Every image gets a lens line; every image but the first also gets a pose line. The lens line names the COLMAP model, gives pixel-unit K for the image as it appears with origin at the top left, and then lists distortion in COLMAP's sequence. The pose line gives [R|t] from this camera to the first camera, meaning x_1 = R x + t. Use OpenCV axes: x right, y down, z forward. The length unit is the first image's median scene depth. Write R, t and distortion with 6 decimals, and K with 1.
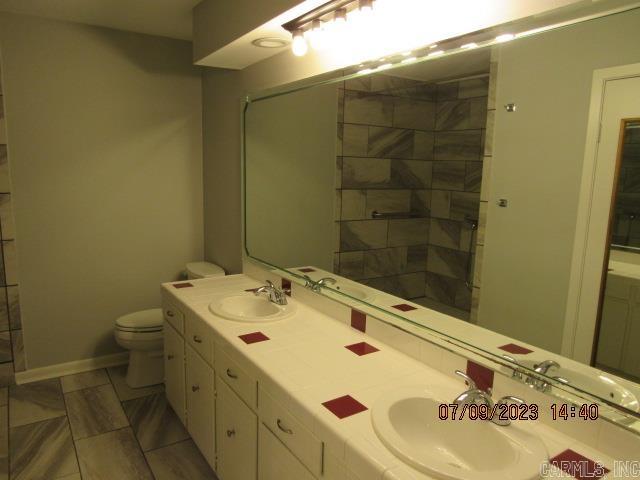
lens RADIAL K [[457.5, 0, 319.6], [0, 457.5, 240.5], [0, 0, 1]] dist [-0.016794, -0.002459]
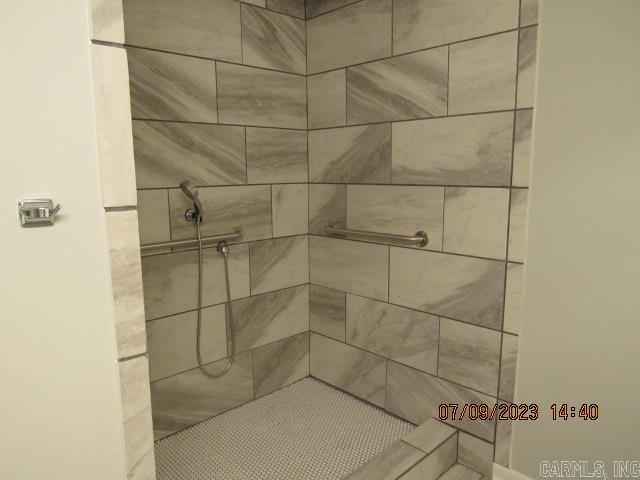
lens RADIAL K [[457.5, 0, 319.9], [0, 457.5, 238.7], [0, 0, 1]] dist [-0.016794, -0.002459]
pose [[0.183169, 0.122348, -0.975438, -0.117537], [-0.142830, 0.985009, 0.096727, -0.055269], [0.972650, 0.121604, 0.197898, 0.591400]]
